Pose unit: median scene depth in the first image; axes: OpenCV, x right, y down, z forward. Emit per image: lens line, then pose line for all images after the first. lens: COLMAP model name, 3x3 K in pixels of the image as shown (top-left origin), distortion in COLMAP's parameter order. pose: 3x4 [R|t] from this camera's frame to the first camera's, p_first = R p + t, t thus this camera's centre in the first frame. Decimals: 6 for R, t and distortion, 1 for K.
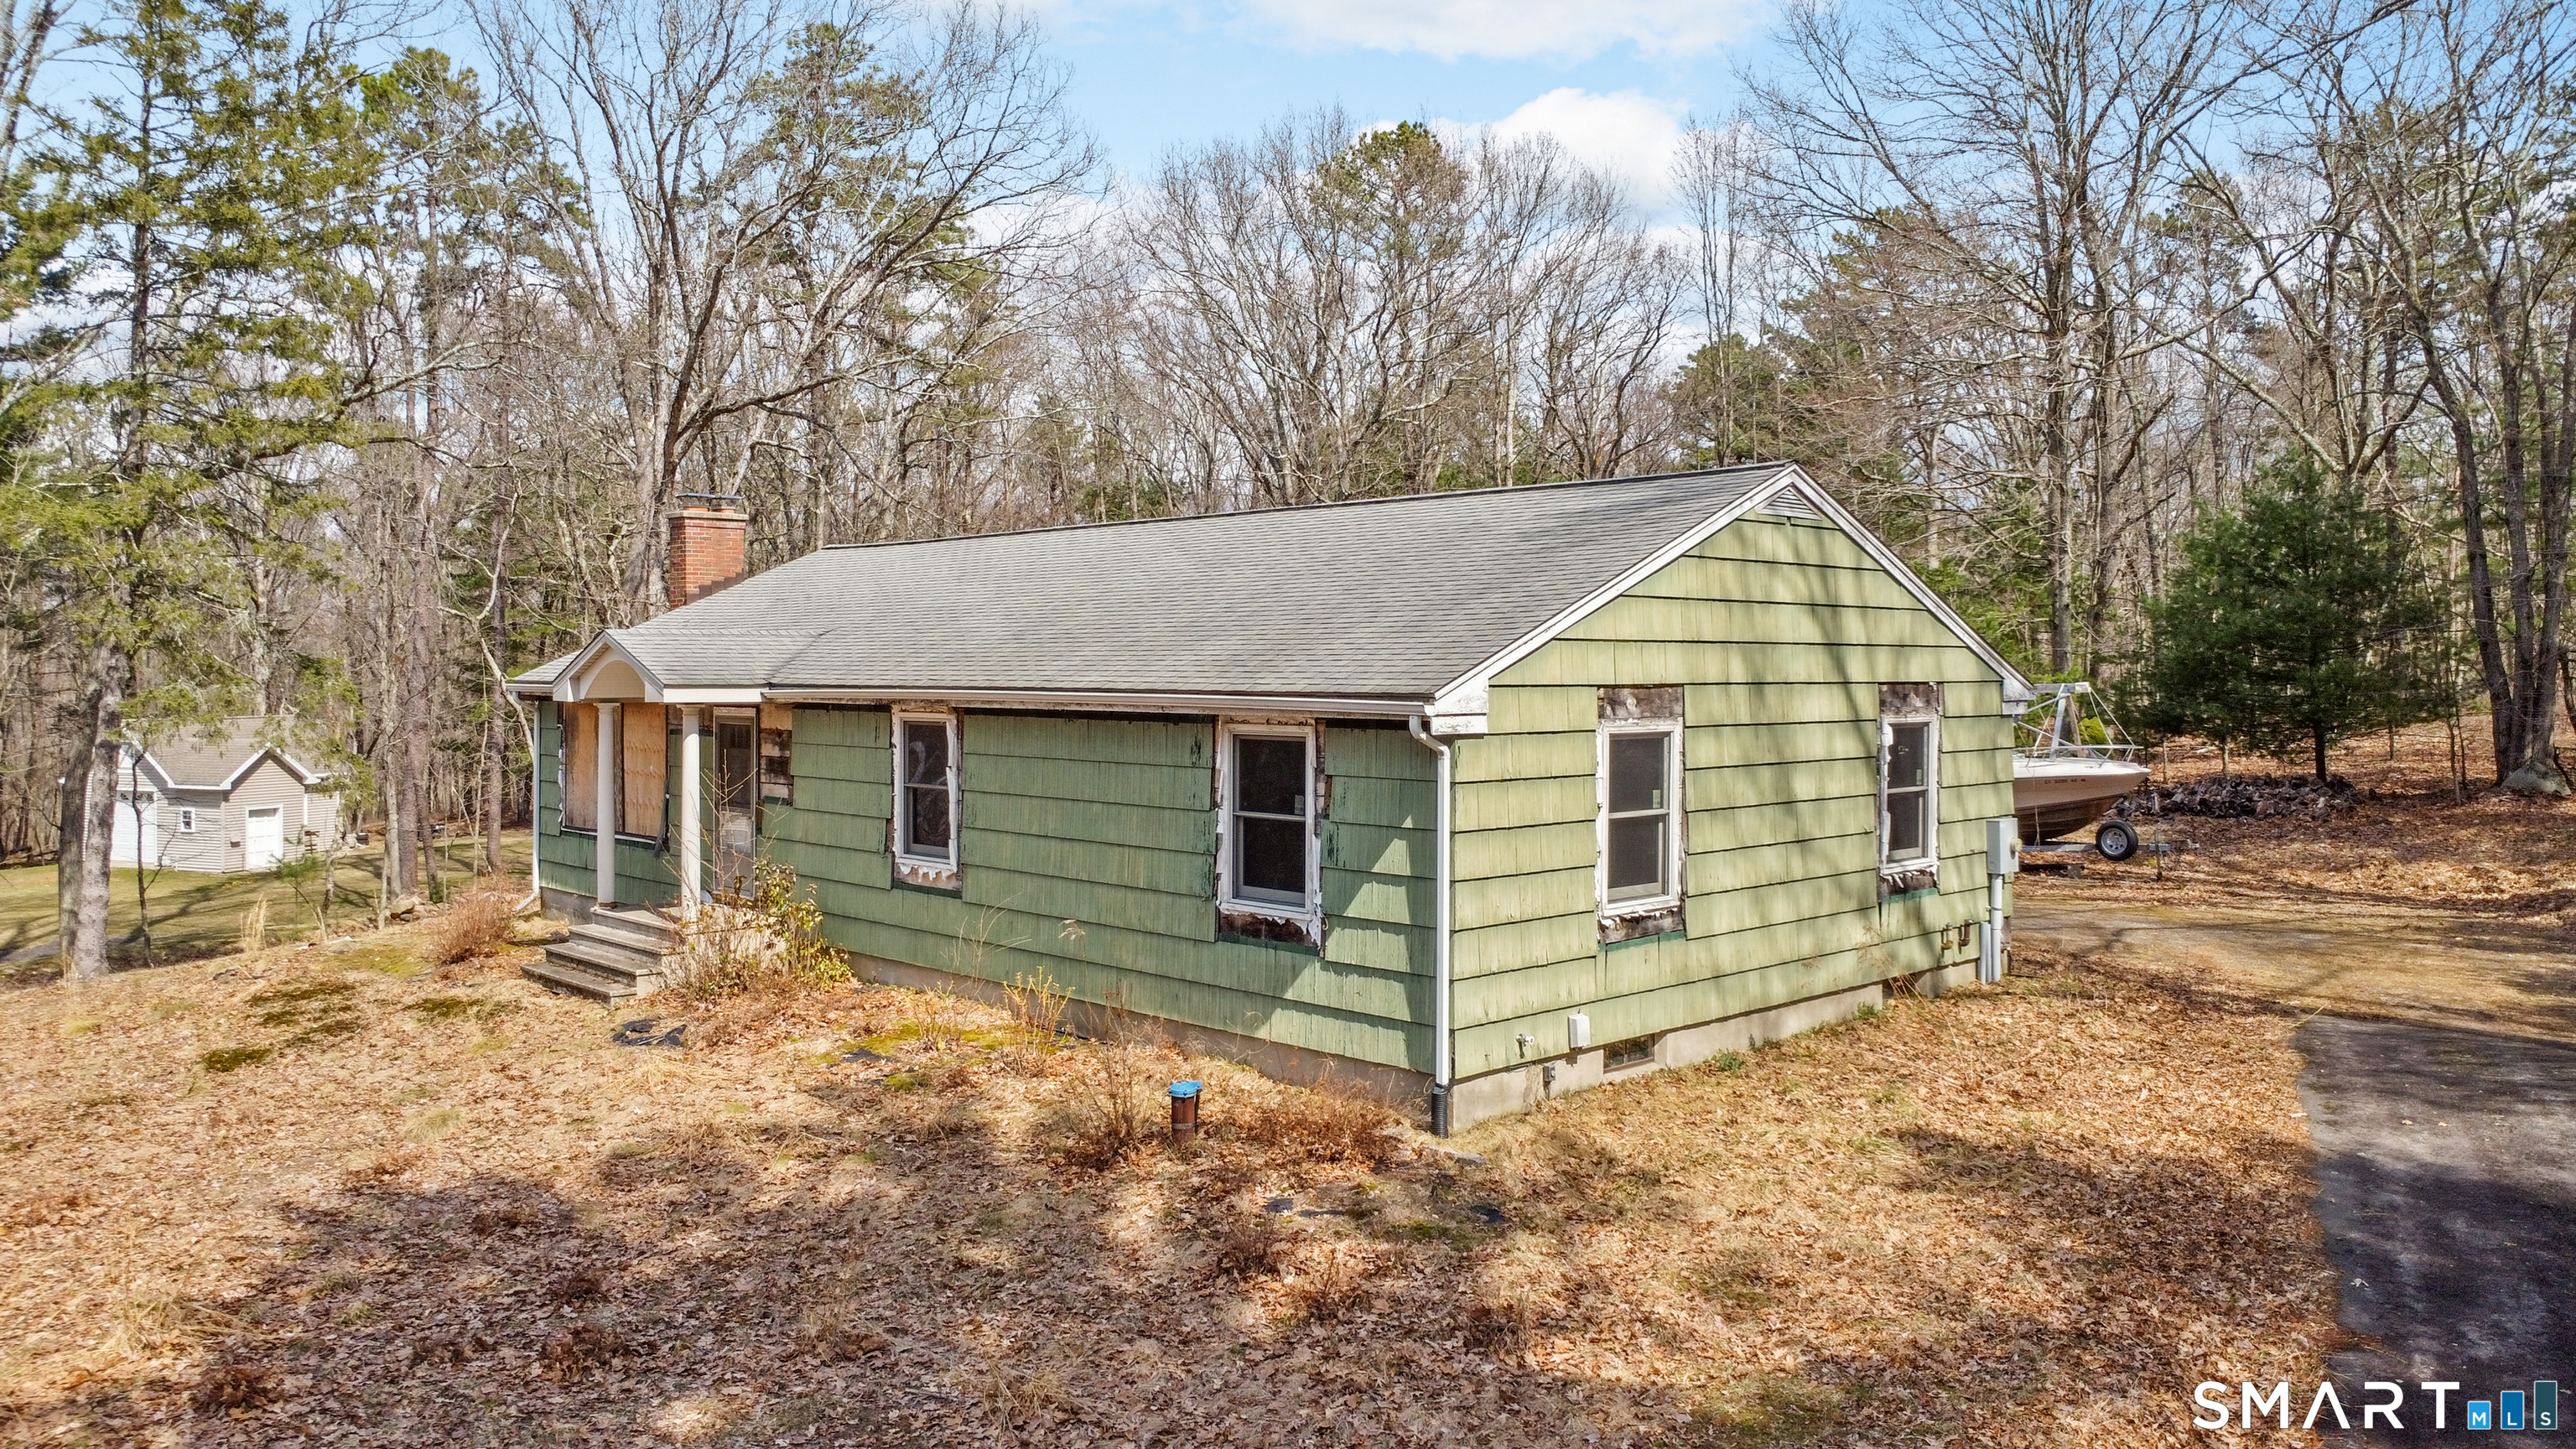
lens RADIAL K [[1840.8, 0, 1288.0], [0, 1840.8, 724.5], [0, 0, 1]] dist [-0.030916, -0.000129]
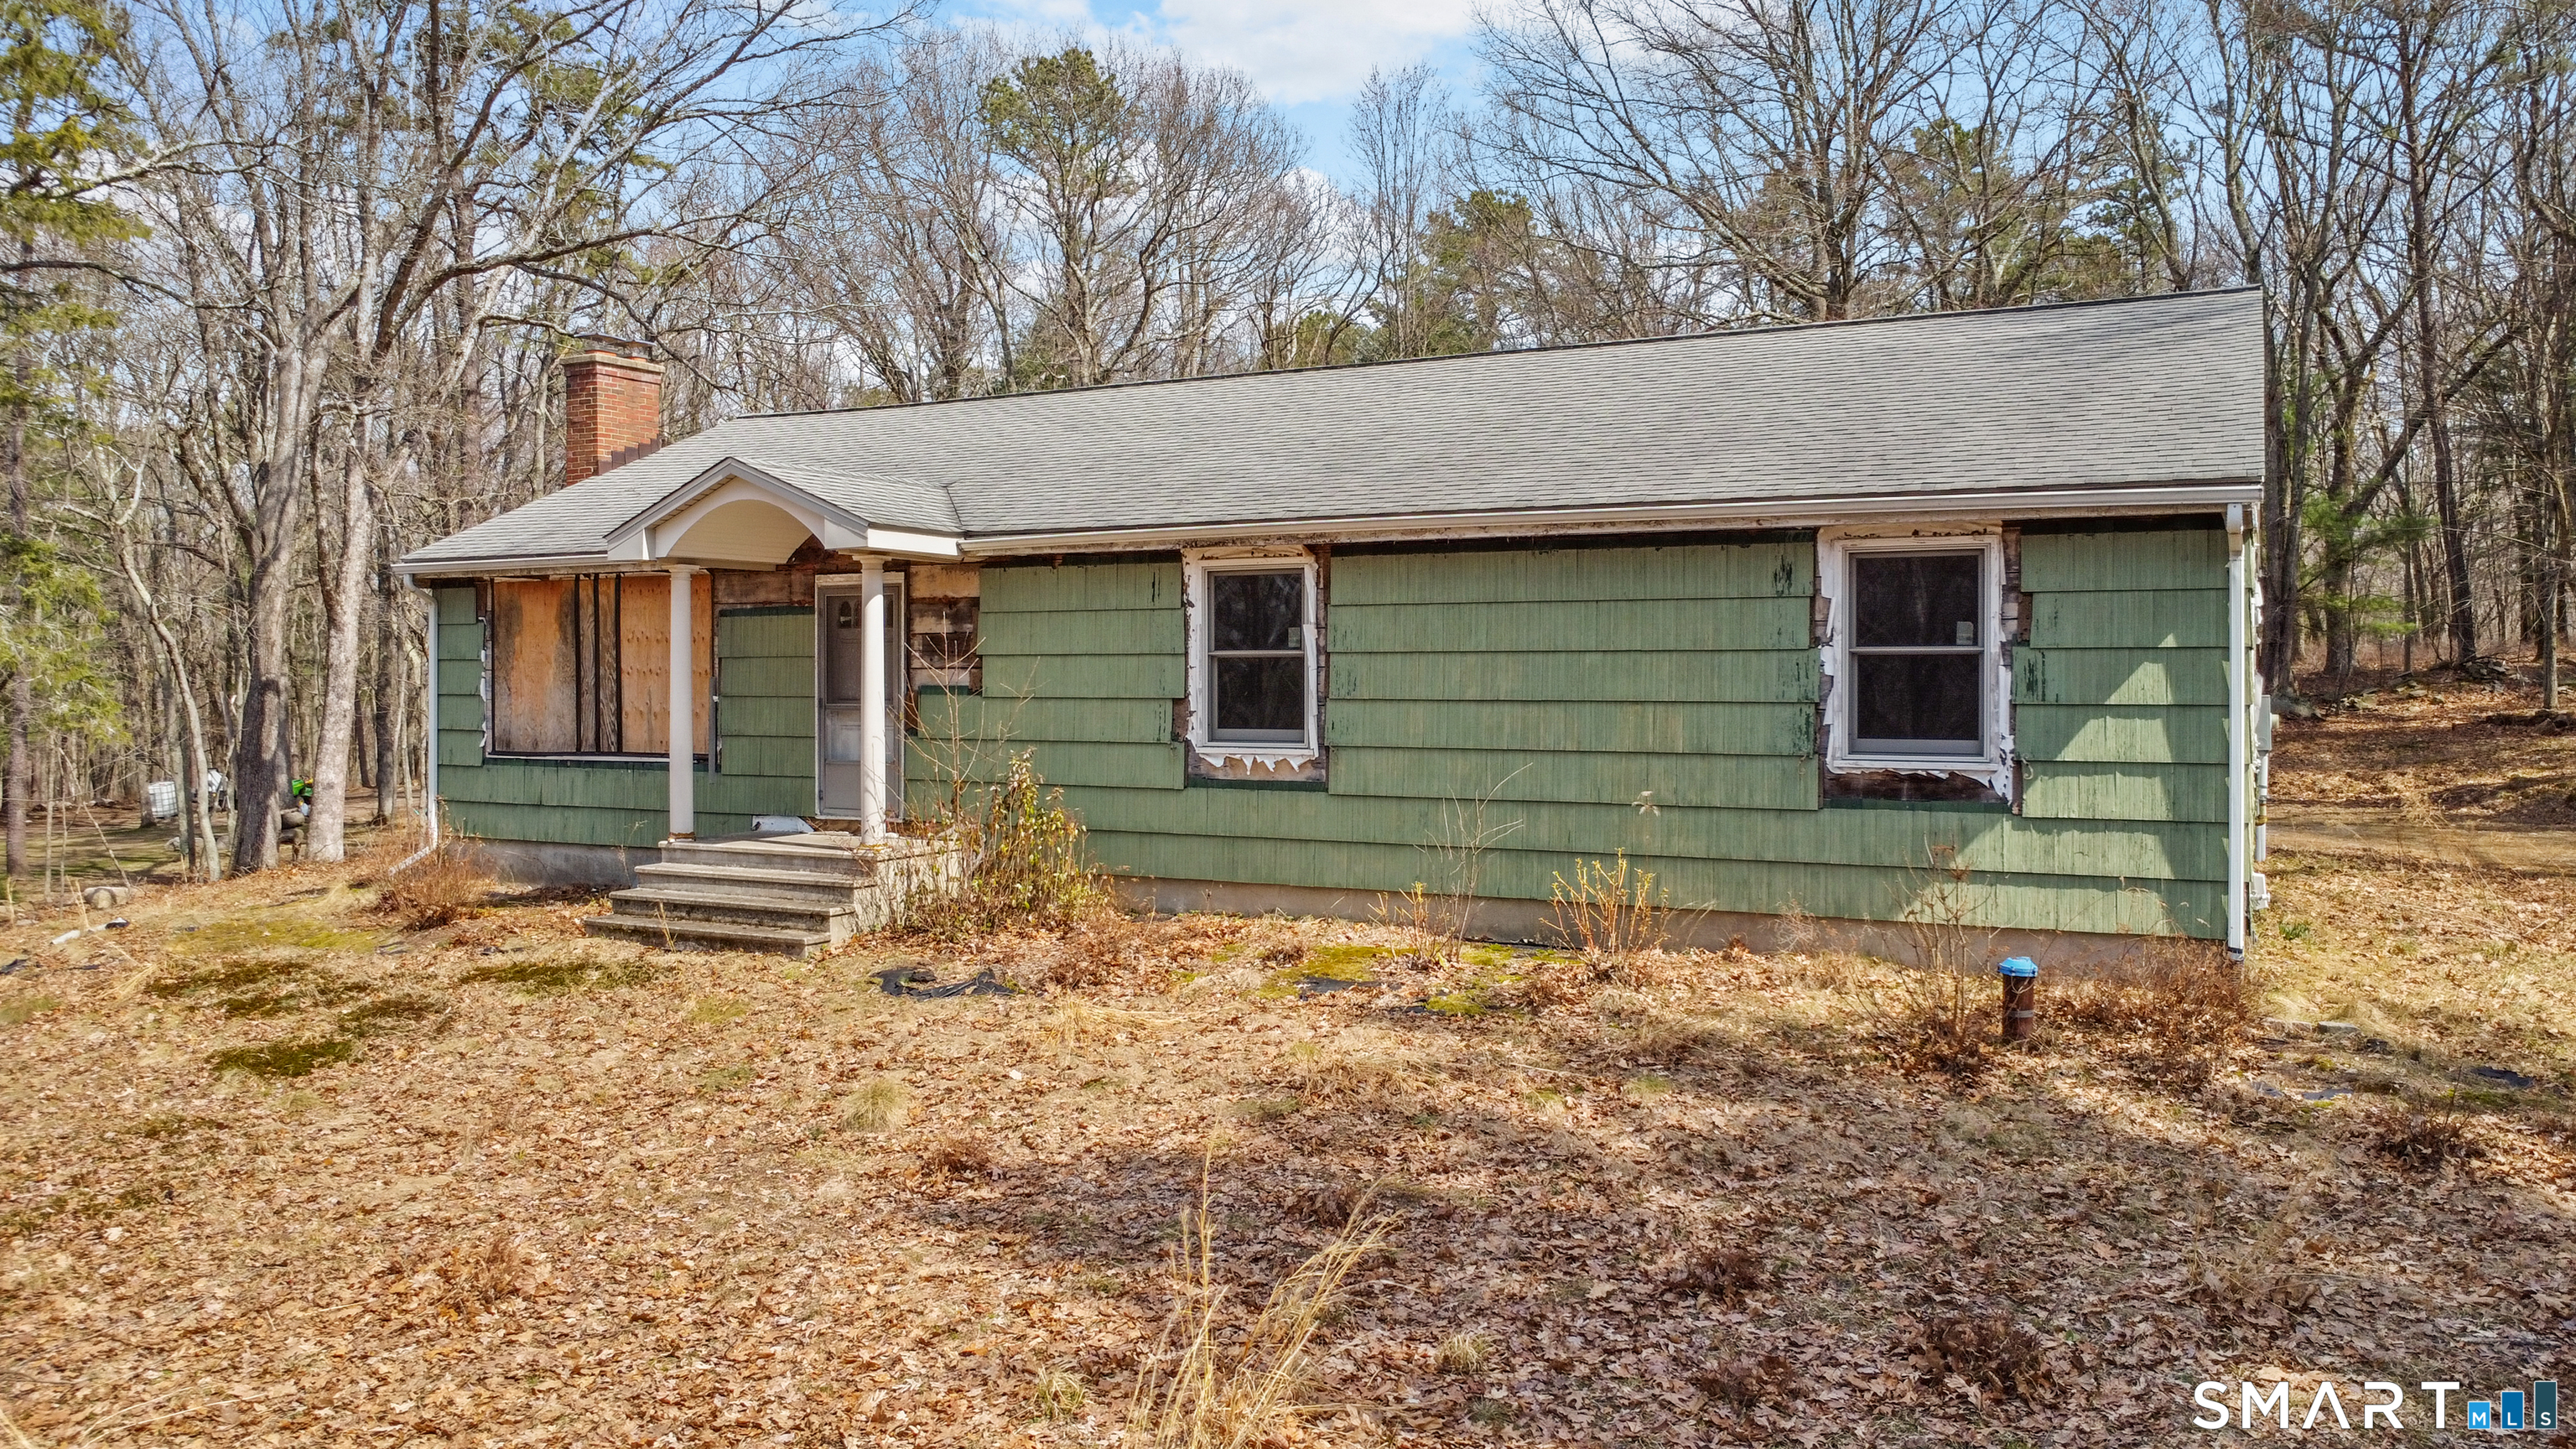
lens RADIAL K [[1840.8, 0, 1288.0], [0, 1840.8, 724.5], [0, 0, 1]] dist [-0.030916, -0.000129]
pose [[0.950780, -0.011103, 0.309666, -0.439760], [0.011624, 0.999932, 0.000161, 0.066340], [-0.309647, 0.003447, 0.950845, 0.256400]]
